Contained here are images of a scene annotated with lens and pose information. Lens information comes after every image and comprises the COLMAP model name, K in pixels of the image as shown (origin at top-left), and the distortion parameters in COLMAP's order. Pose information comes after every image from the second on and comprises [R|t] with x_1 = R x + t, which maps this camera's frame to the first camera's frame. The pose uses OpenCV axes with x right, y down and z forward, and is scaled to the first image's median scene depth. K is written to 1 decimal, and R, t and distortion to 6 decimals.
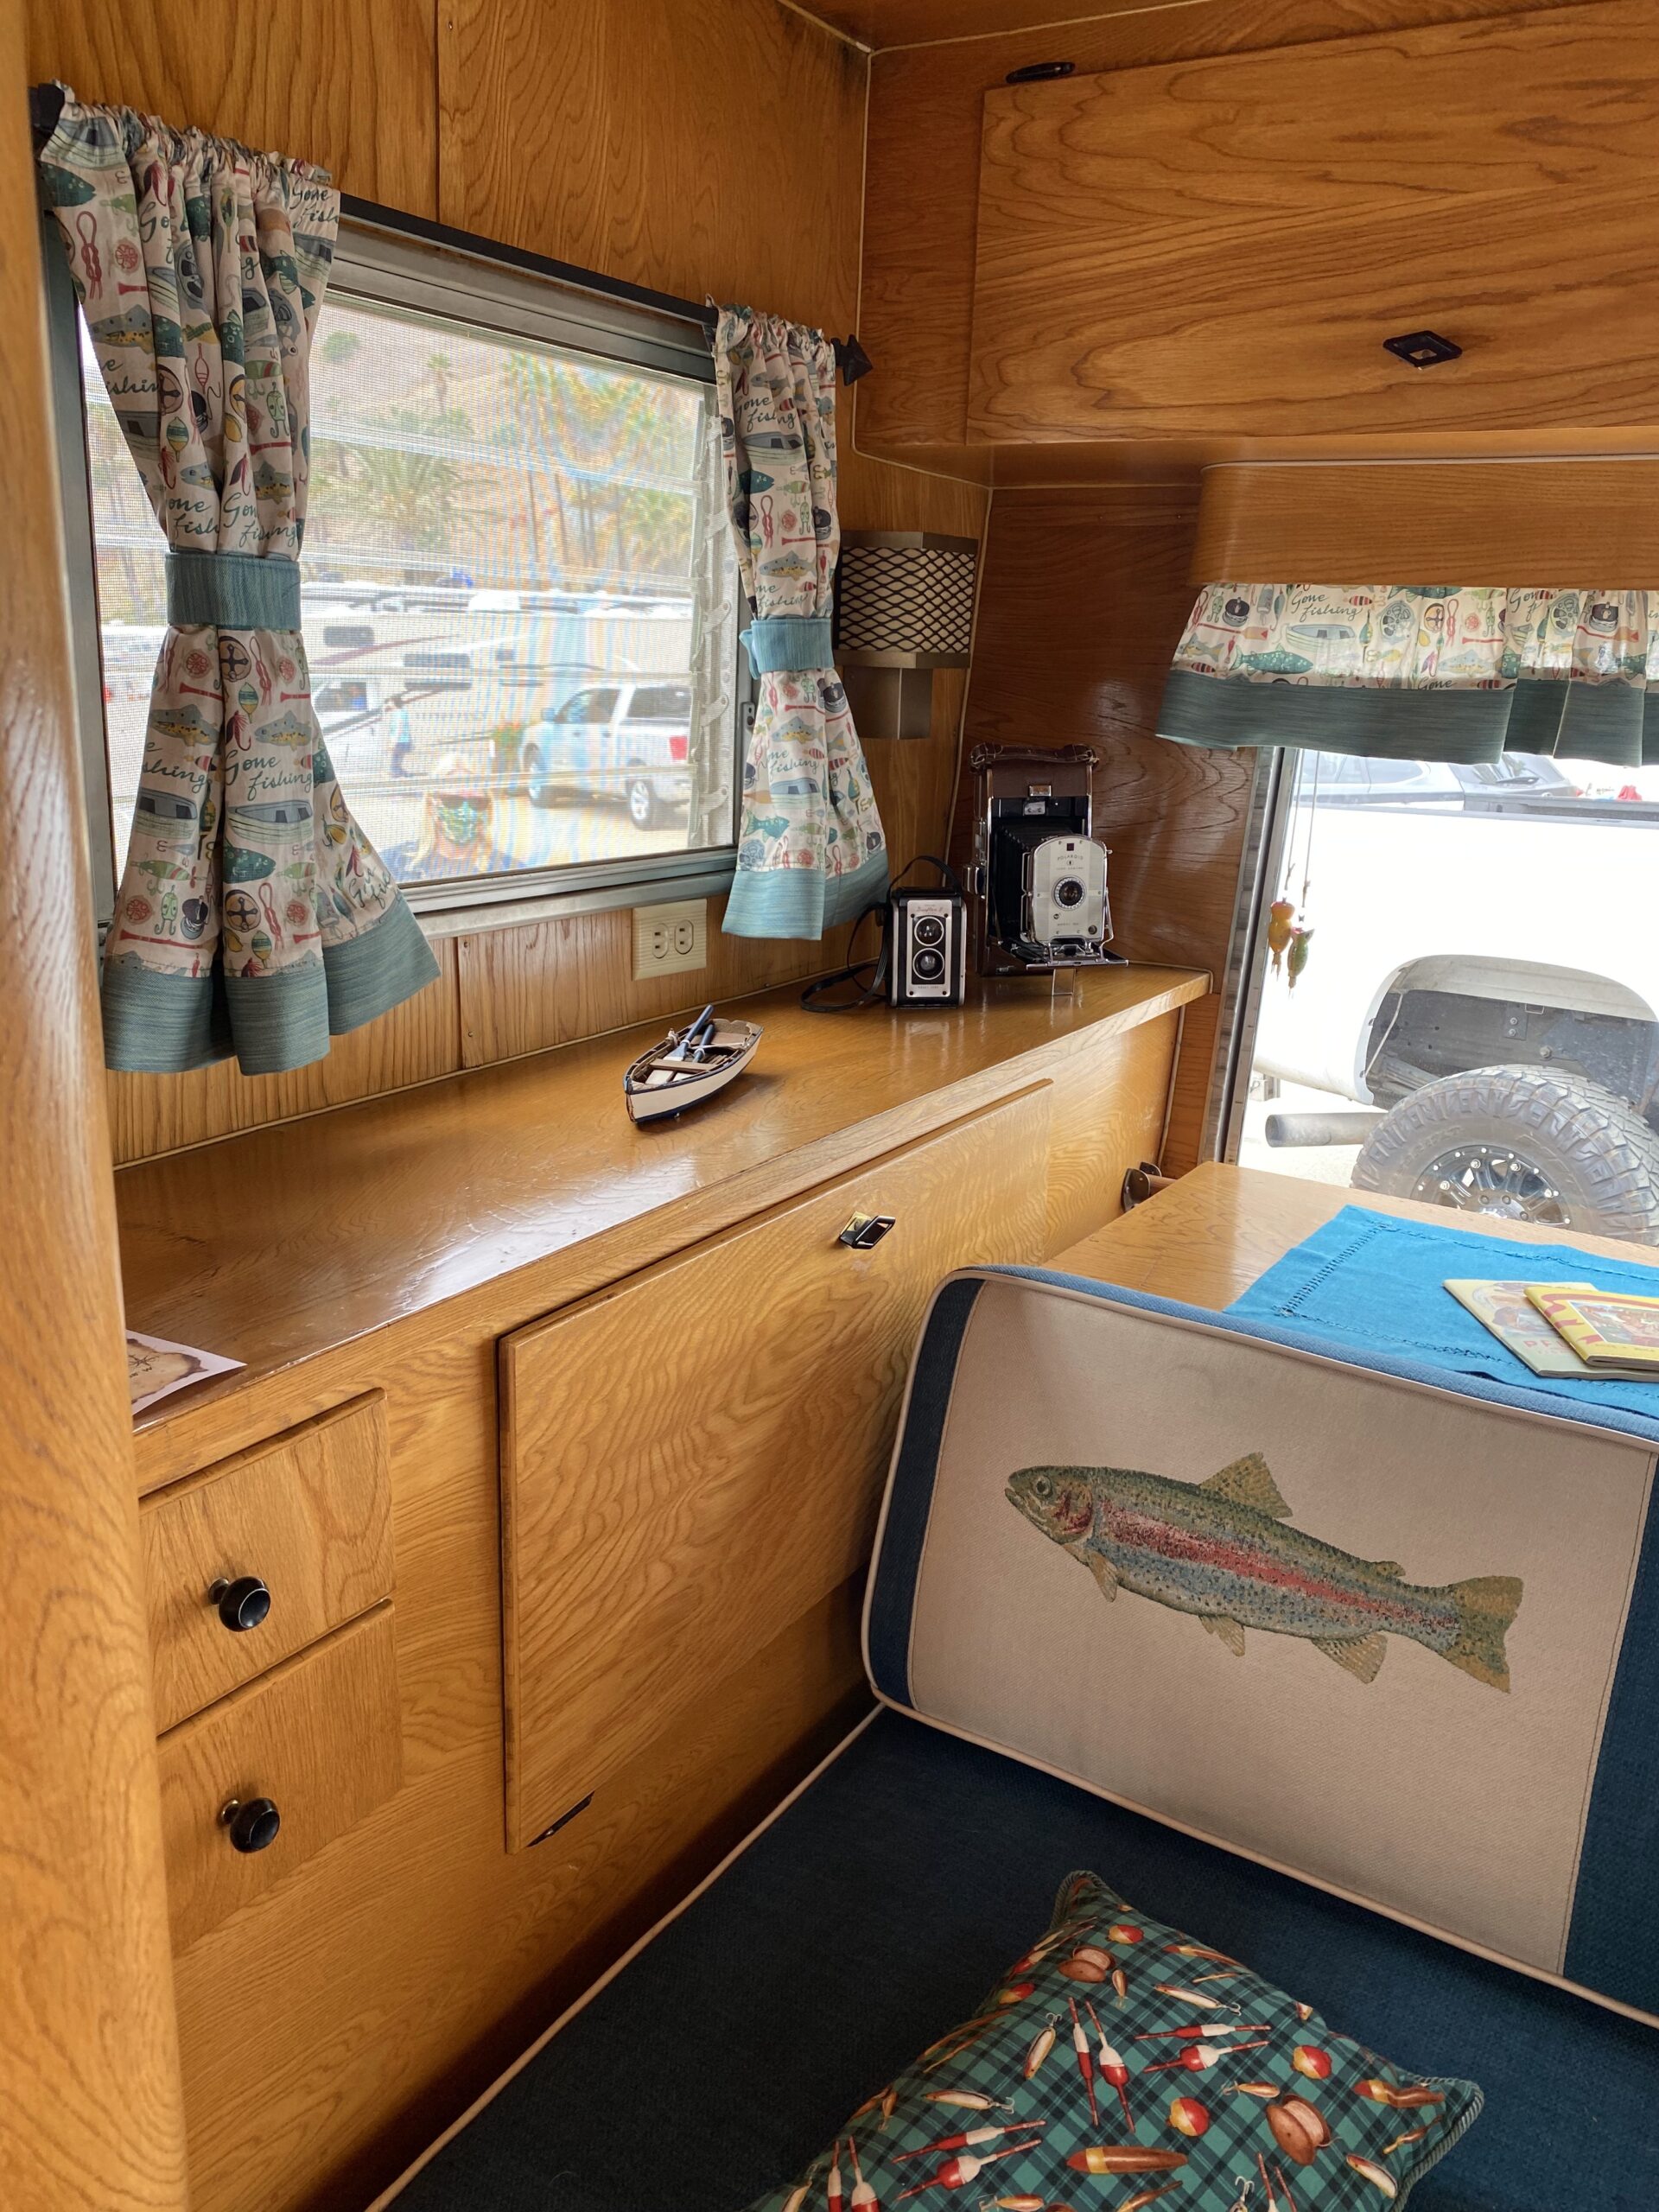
lens RADIAL K [[1674.5, 0, 832.2], [0, 1674.5, 1090.6], [0, 0, 1]] dist [0.038721, -0.042647]
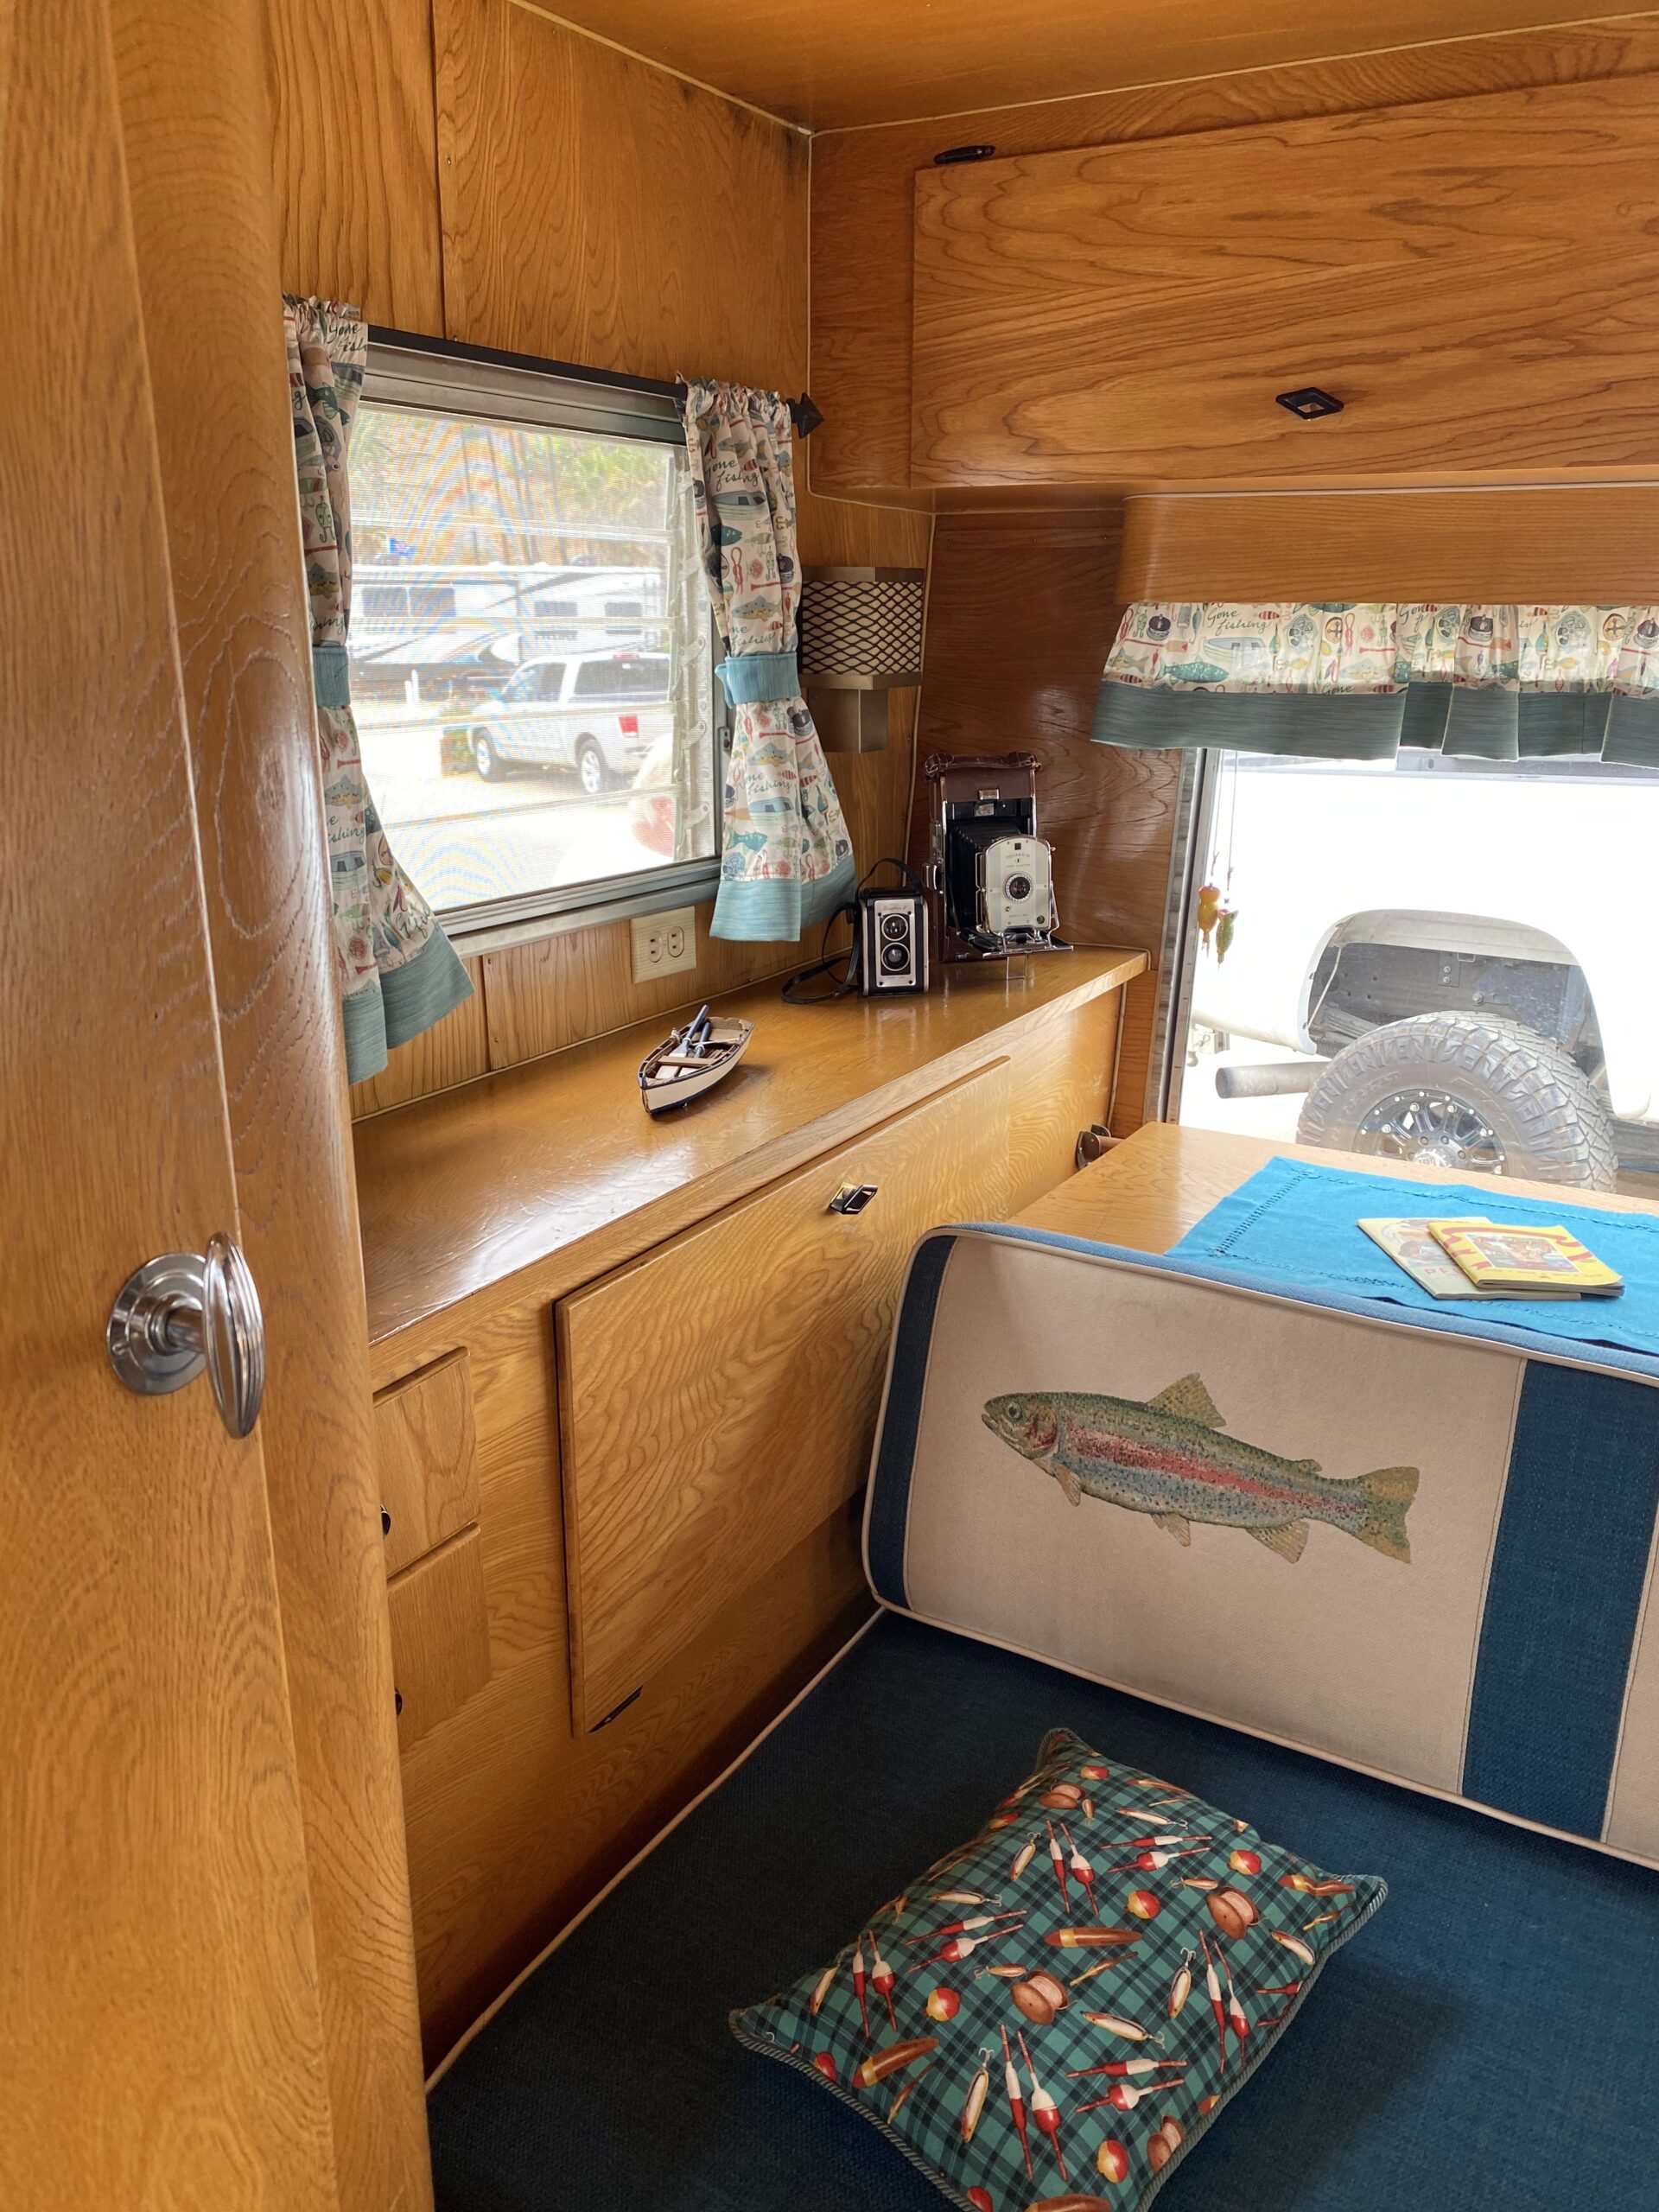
lens RADIAL K [[1673.7, 0, 833.2], [0, 1673.7, 1088.1], [0, 0, 1]] dist [0.068960, -0.108921]
pose [[0.998909, -0.040385, 0.023445, -0.015740], [0.039898, 0.998986, 0.020874, -0.015224], [-0.024264, -0.019916, 0.999507, -0.136572]]
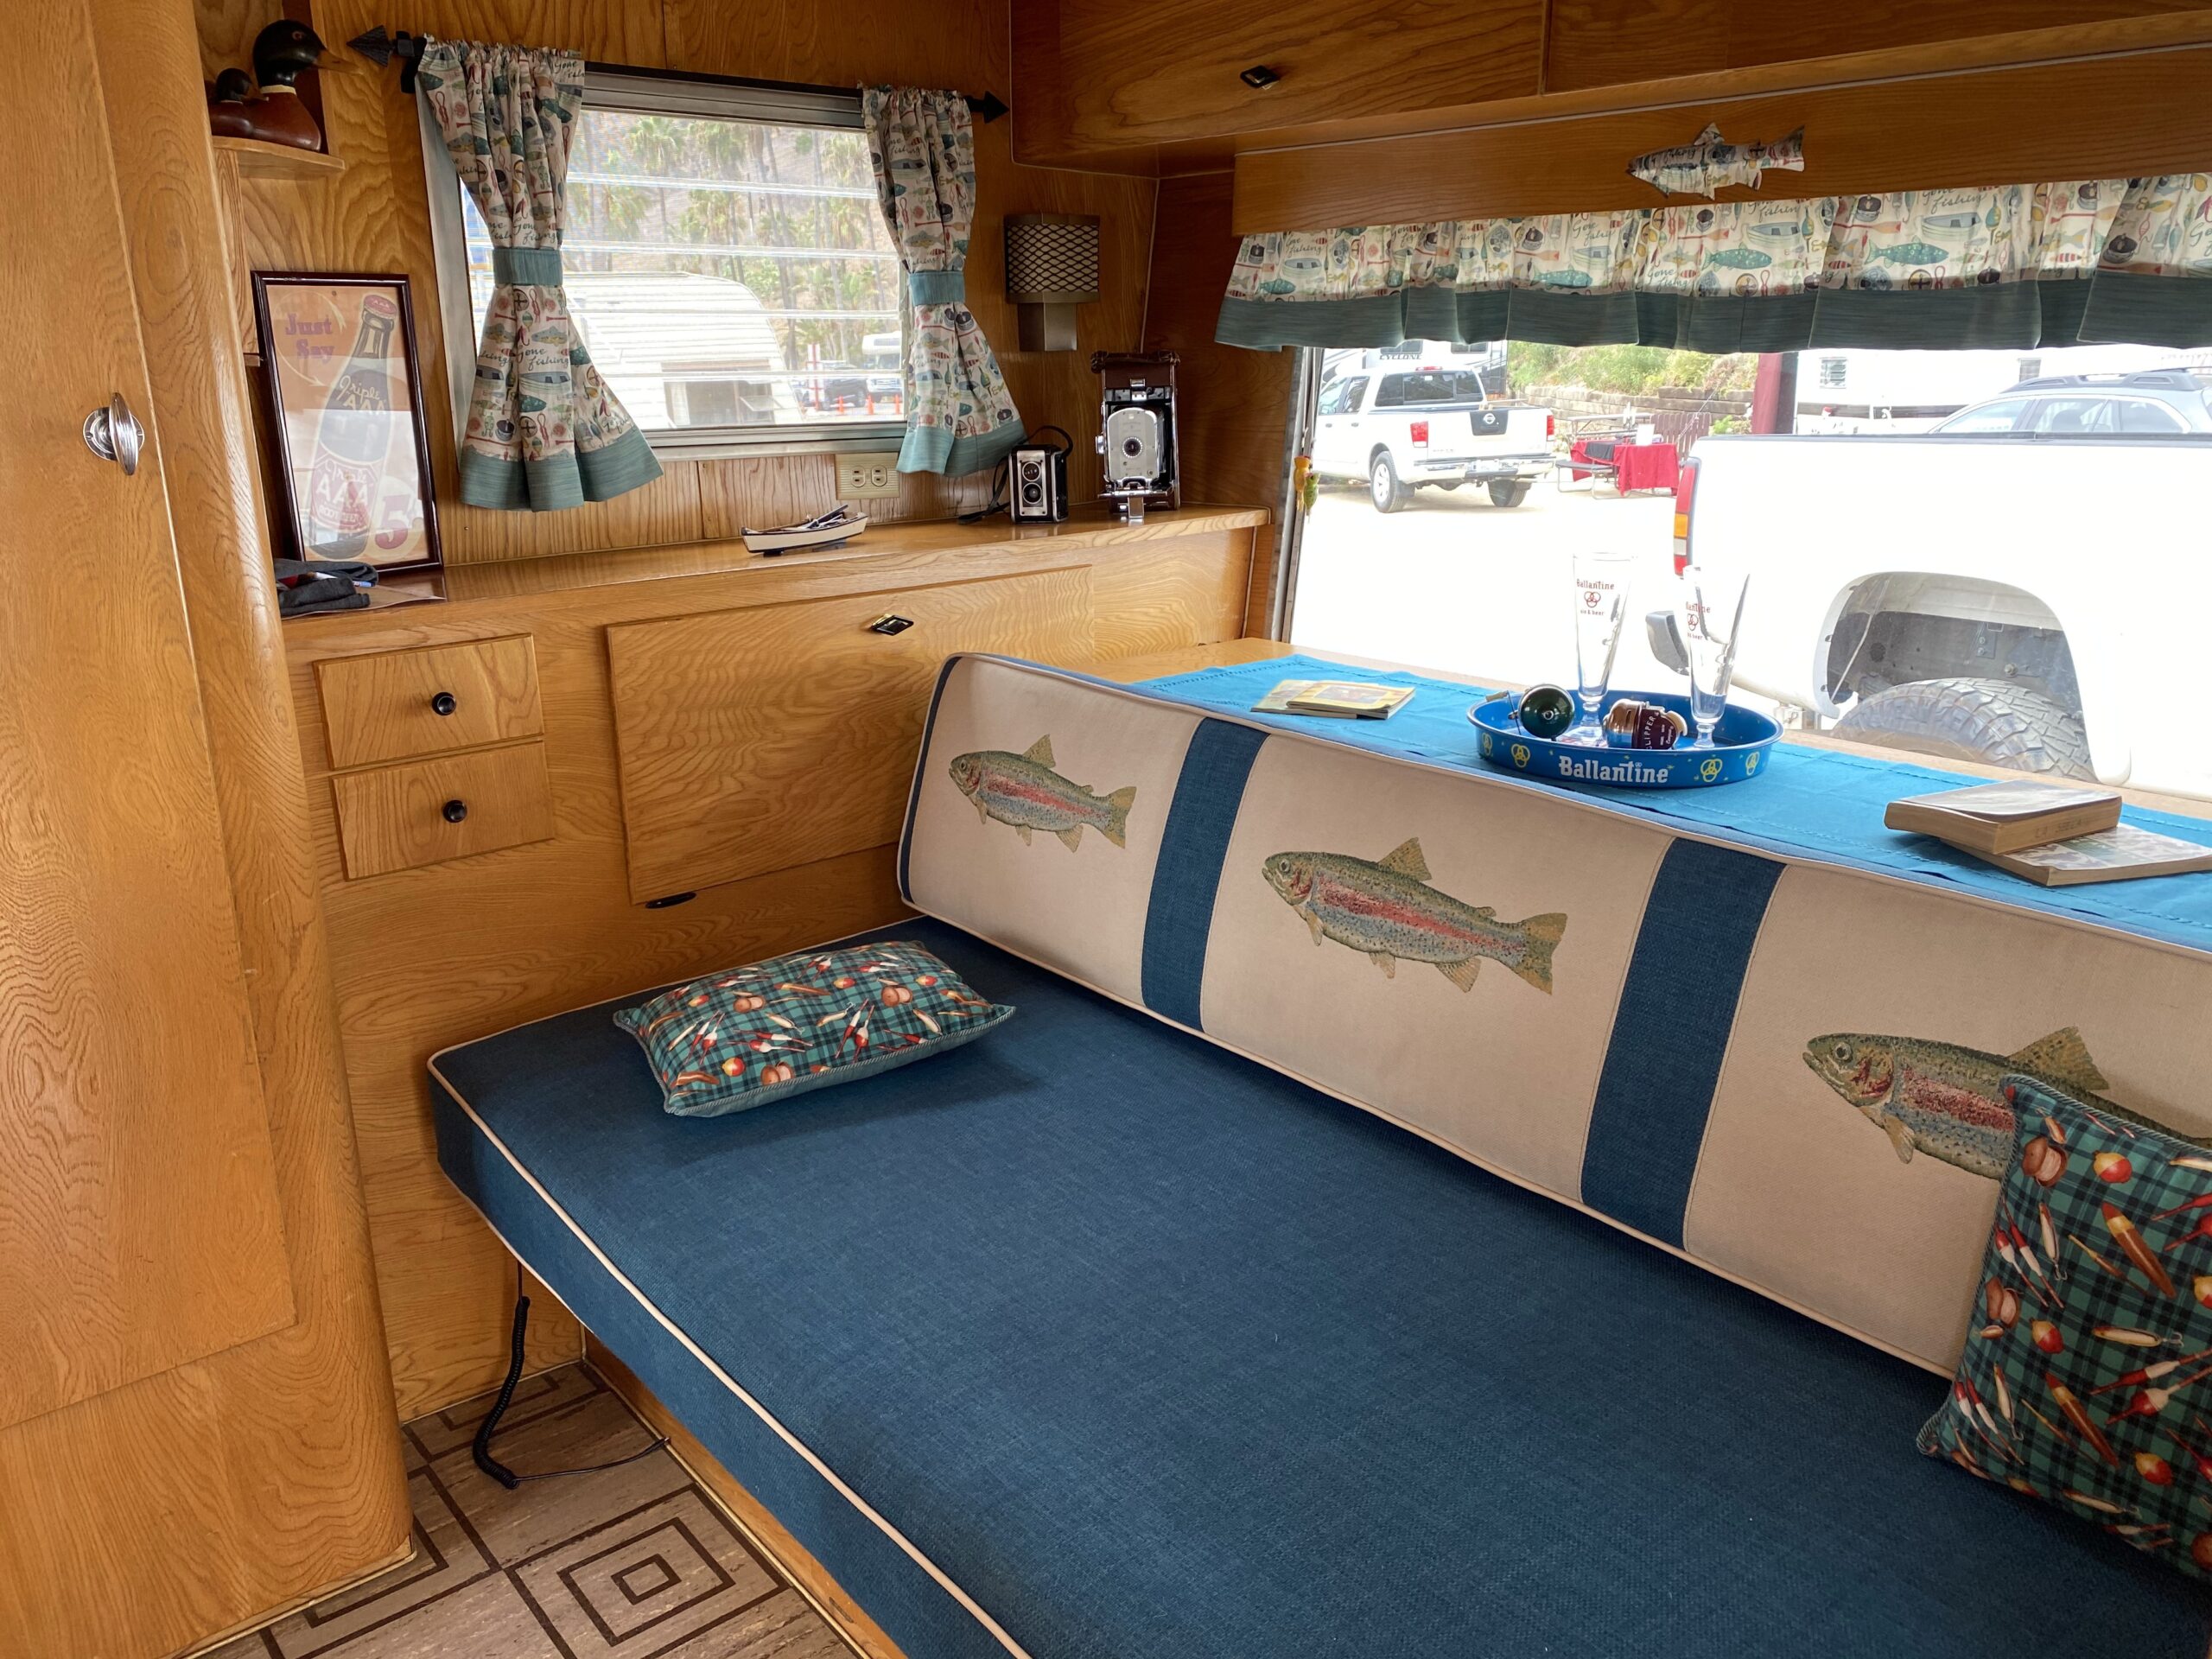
lens RADIAL K [[1695.4, 0, 1139.2], [0, 1695.4, 809.0], [0, 0, 1]] dist [0.022844, -0.015465]
pose [[0.954772, 0.037009, -0.295027, 0.724927], [-0.034910, 0.999314, 0.012381, 0.224724], [0.295283, -0.001521, 0.955409, -0.545574]]
